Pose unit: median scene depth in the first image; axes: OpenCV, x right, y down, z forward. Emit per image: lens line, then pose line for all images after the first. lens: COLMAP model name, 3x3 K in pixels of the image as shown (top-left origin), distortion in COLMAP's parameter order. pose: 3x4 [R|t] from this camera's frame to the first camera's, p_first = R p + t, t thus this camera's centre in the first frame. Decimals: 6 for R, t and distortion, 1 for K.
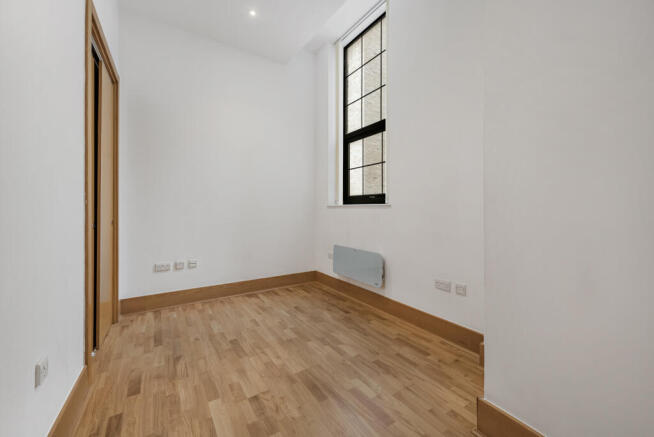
lens RADIAL K [[265.0, 0, 346.6], [0, 265.0, 212.7], [0, 0, 1]] dist [0.000753, -0.000010]
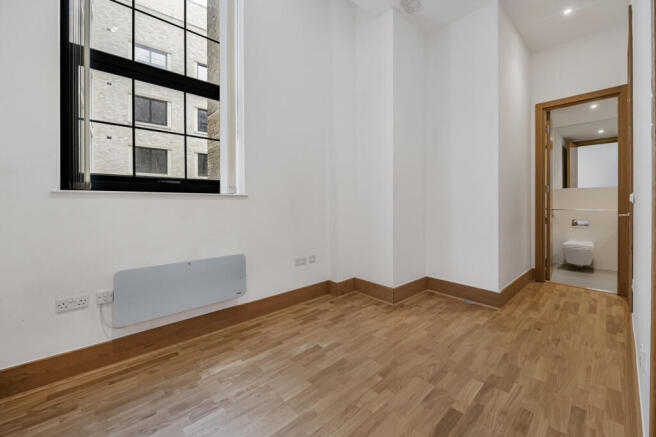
lens RADIAL K [[264.8, 0, 327.8], [0, 264.8, 200.6], [0, 0, 1]] dist [-0.001716, -0.000271]
pose [[-0.120012, -0.008564, 0.992736, -0.816036], [0.006560, 0.999934, 0.009419, -0.020734], [-0.992751, 0.007642, -0.119948, 0.935607]]
